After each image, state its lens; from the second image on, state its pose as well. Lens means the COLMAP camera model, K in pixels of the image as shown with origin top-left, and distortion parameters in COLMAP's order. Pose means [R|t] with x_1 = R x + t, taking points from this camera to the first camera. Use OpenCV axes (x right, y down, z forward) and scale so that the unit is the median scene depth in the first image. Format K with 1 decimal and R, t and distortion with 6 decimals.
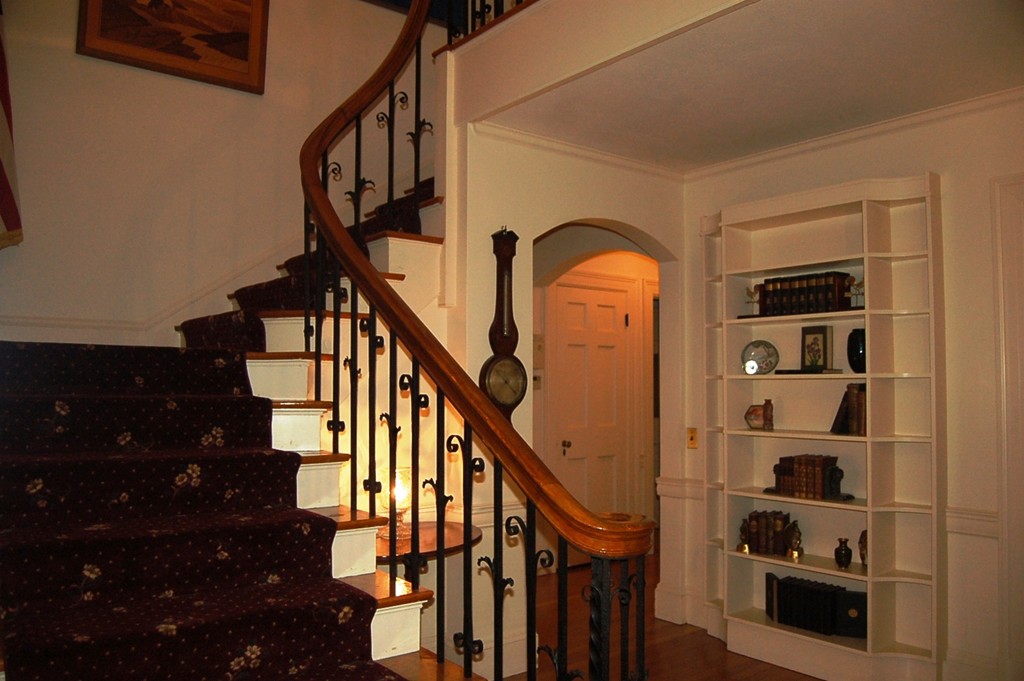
lens RADIAL K [[796.3, 0, 510.1], [0, 796.3, 341.0], [0, 0, 1]] dist [-0.076238, 0.011000]
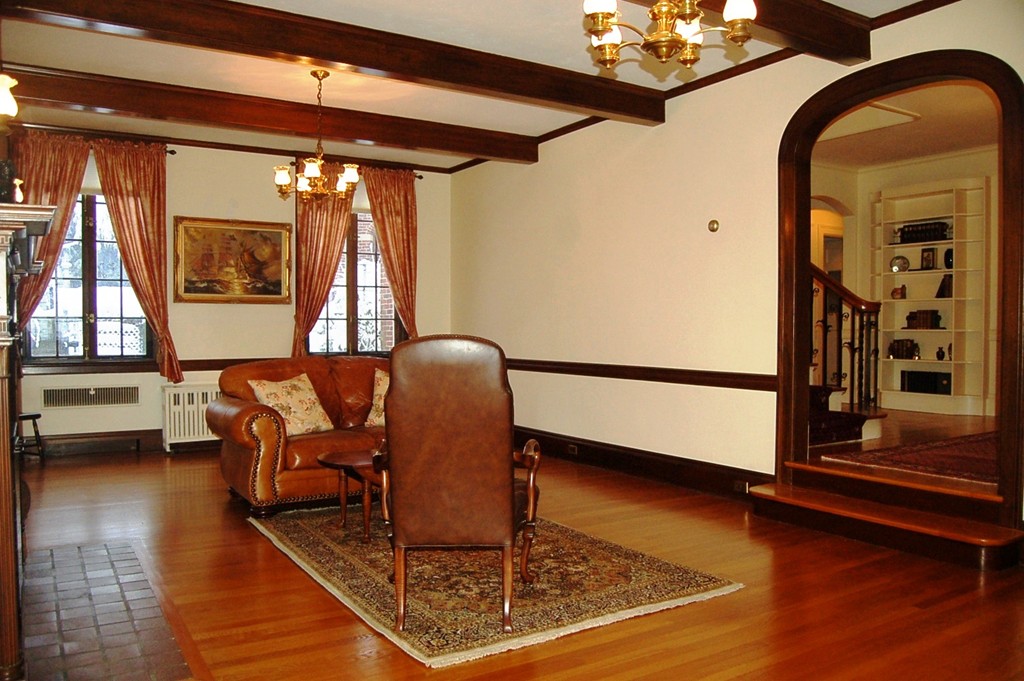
lens RADIAL K [[796.3, 0, 512.1], [0, 796.3, 338.5], [0, 0, 1]] dist [-0.076238, 0.011000]
pose [[0.994943, 0.001637, -0.100432, -0.494141], [0.005383, 0.997561, 0.069589, 0.069773], [0.100301, -0.069777, 0.992507, -1.155475]]
